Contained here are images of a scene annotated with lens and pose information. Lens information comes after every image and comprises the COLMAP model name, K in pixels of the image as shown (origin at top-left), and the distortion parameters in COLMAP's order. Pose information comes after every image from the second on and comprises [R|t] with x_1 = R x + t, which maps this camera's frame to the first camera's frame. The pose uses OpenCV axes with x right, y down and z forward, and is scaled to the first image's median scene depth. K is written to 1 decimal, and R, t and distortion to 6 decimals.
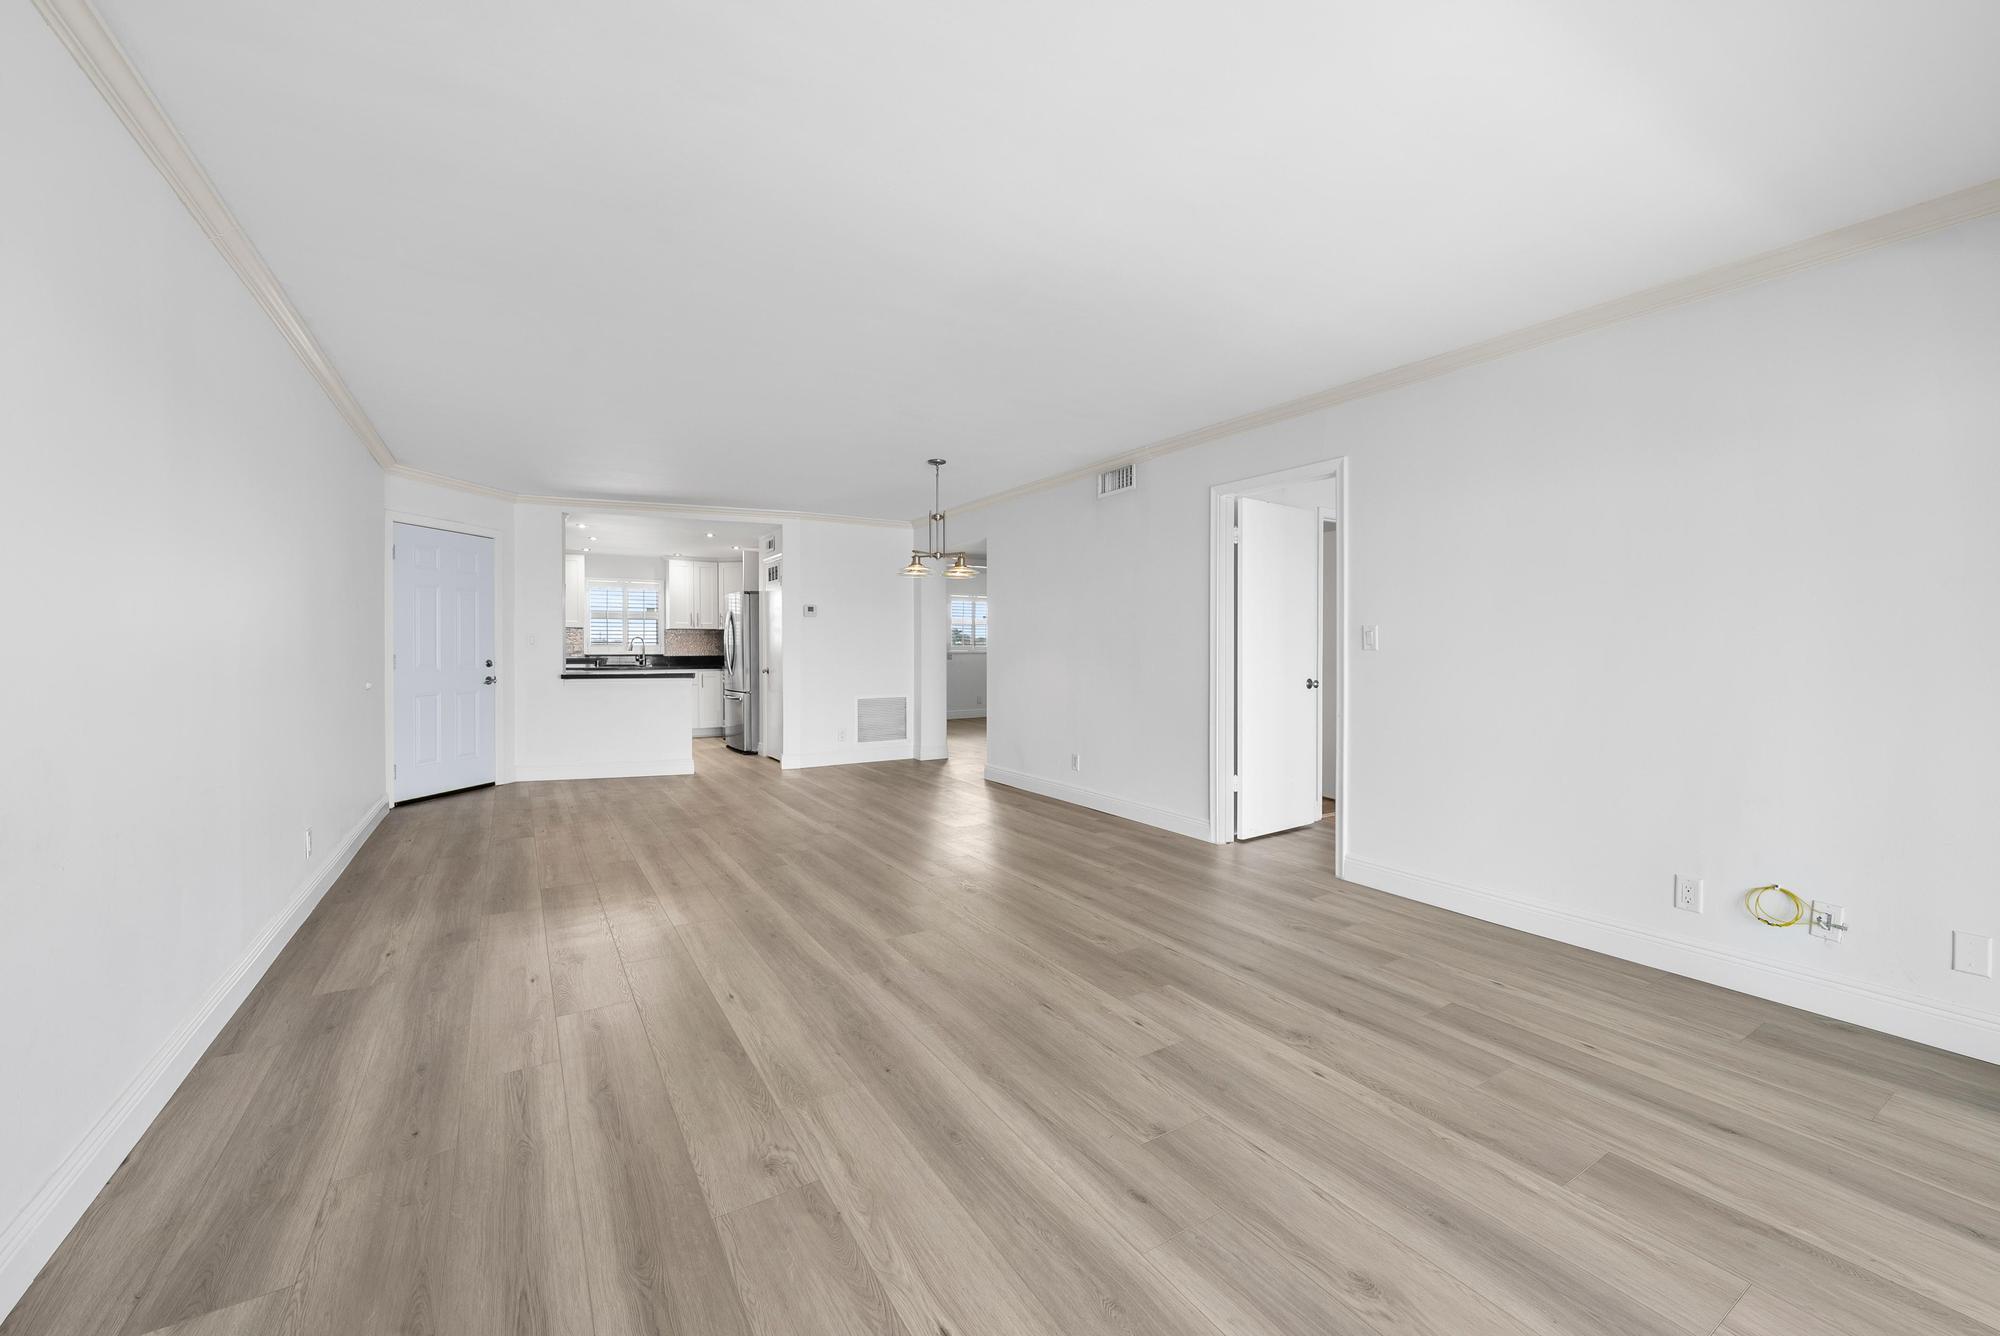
lens RADIAL K [[791.3, 0, 1000.4], [0, 791.3, 656.3], [0, 0, 1]] dist [-0.000095, 0.000128]
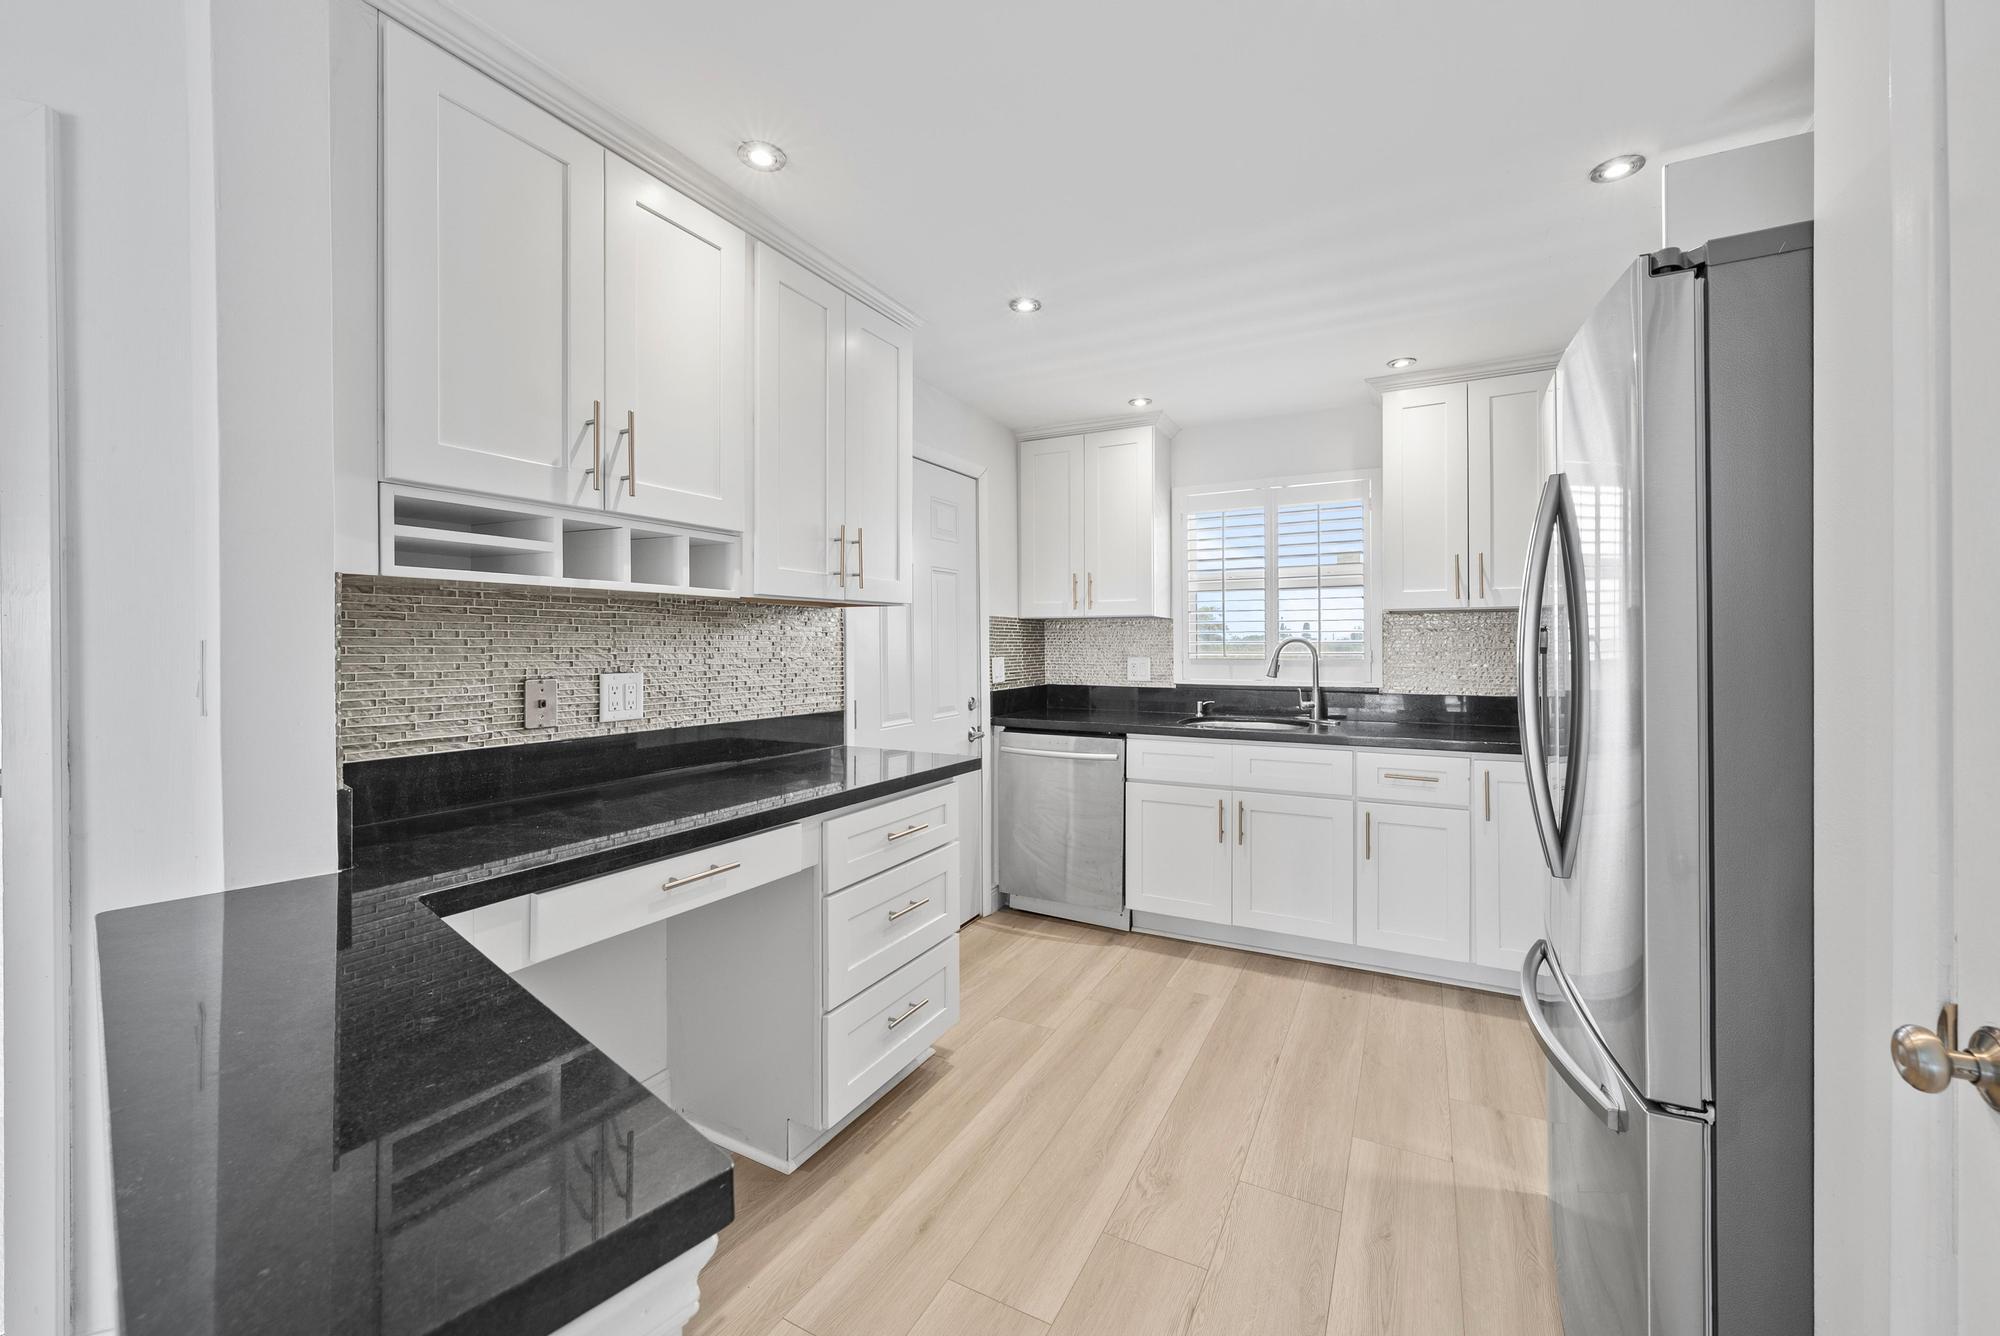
lens RADIAL K [[791.3, 0, 997.3], [0, 791.3, 652.2], [0, 0, 1]] dist [-0.000095, 0.000128]
pose [[0.514626, 0.009851, -0.857358, -0.223047], [-0.019177, 0.999816, -0.000023, -0.015308], [0.857200, 0.016454, 0.514721, 0.701202]]
